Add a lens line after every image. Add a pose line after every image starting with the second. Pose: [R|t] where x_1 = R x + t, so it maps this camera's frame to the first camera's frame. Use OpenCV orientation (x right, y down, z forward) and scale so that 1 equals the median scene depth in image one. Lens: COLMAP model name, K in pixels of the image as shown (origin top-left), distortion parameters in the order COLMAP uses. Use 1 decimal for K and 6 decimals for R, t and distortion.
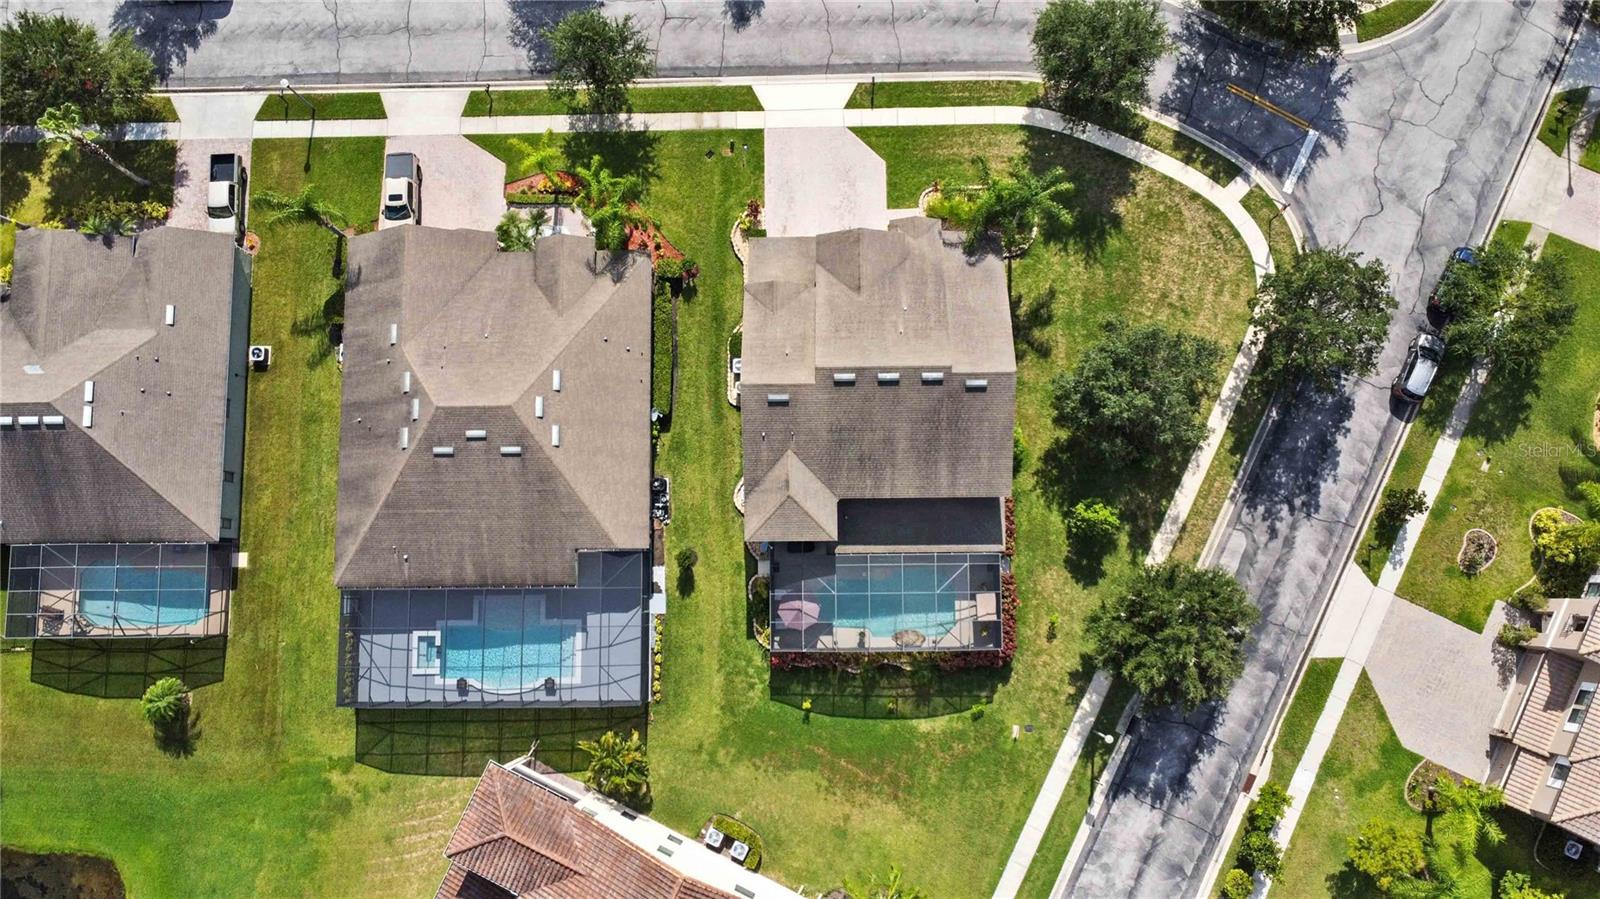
lens RADIAL K [[1233.1, 0, 812.2], [0, 1233.1, 452.9], [0, 0, 1]] dist [0.001198, 0.001849]
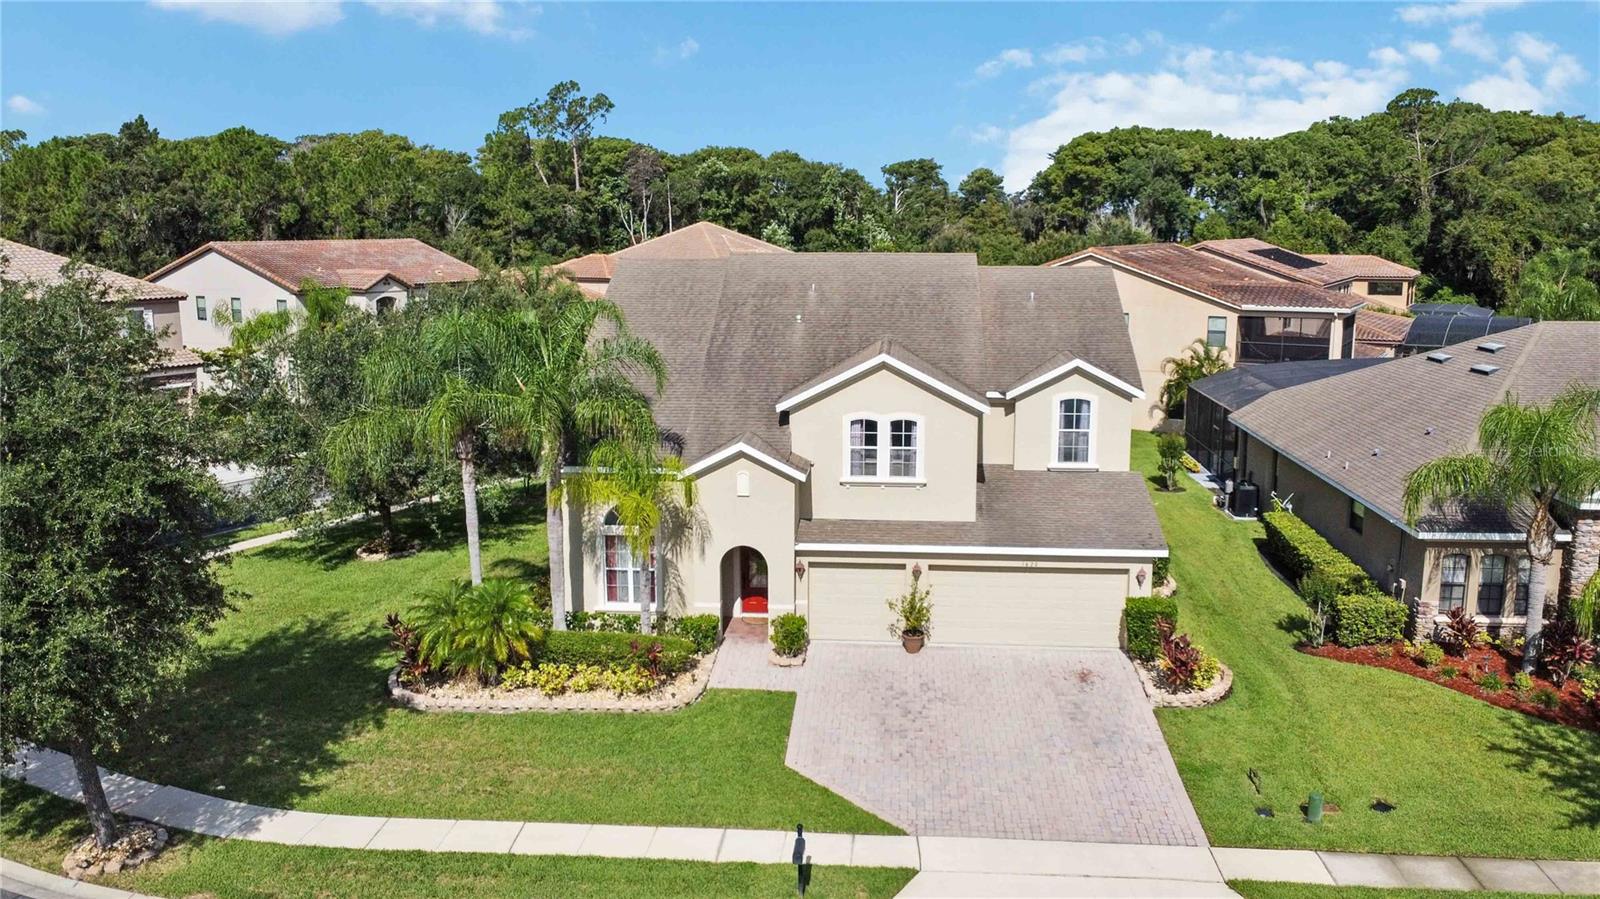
lens RADIAL K [[1265.7, 0, 812.5], [0, 1265.7, 452.5], [0, 0, 1]] dist [0.002863, -0.004223]
pose [[-0.996224, 0.011839, 0.086008, 0.025233], [0.085160, -0.059432, 0.994593, -0.585445], [0.016886, 0.998162, 0.058199, 0.963530]]
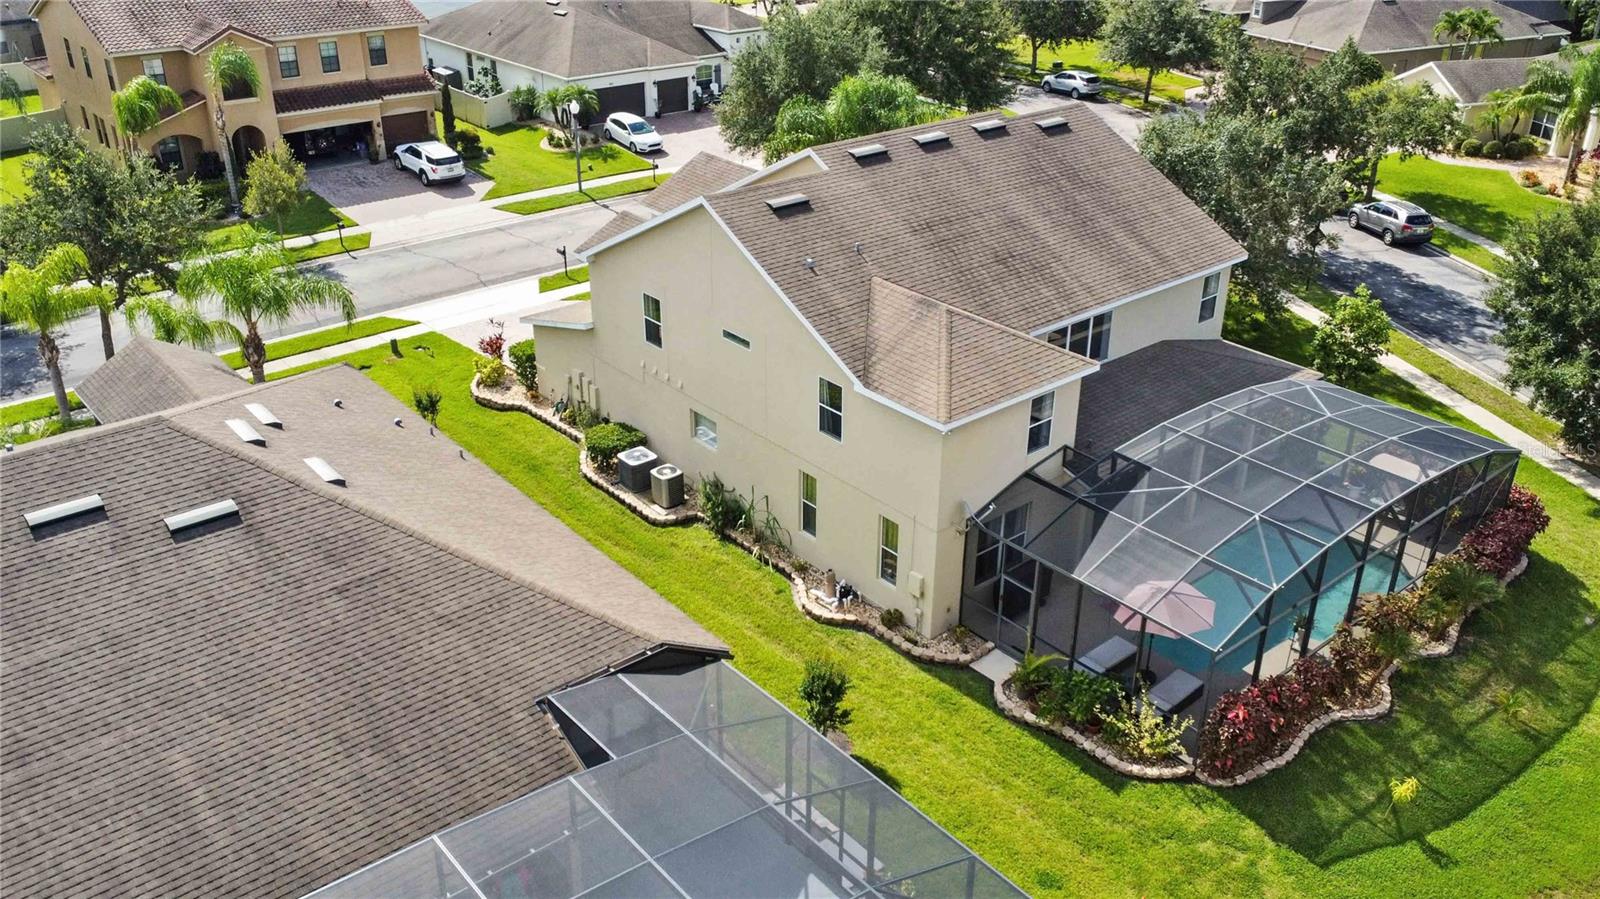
lens RADIAL K [[1296.3, 0, 805.3], [0, 1296.3, 451.8], [0, 0, 1]] dist [-0.000664, -0.000405]
pose [[0.766740, -0.263517, 0.585379, -0.295695], [0.633897, 0.454838, -0.625537, 0.272900], [-0.101413, 0.850694, 0.515785, 0.754447]]
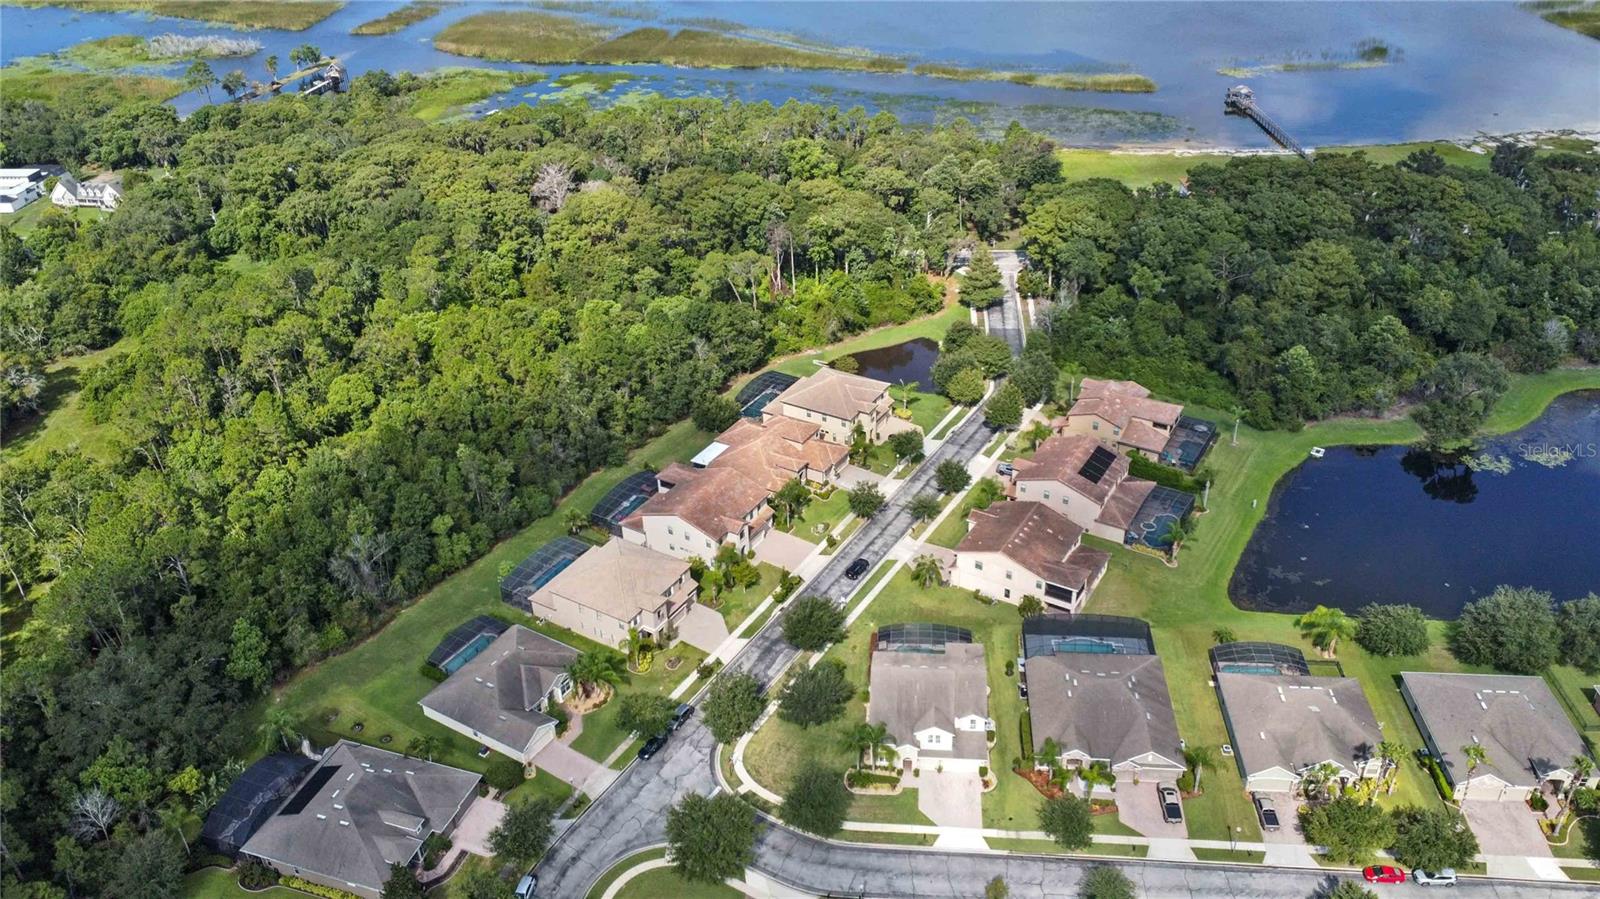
lens RADIAL K [[1201.0, 0, 811.8], [0, 1201.0, 446.5], [0, 0, 1]] dist [0.000791, -0.001932]
pose [[-0.994376, -0.003845, 0.105837, 0.030695], [0.098178, -0.408232, 0.907583, -1.855178], [0.039717, 0.912870, 0.406314, -0.318711]]
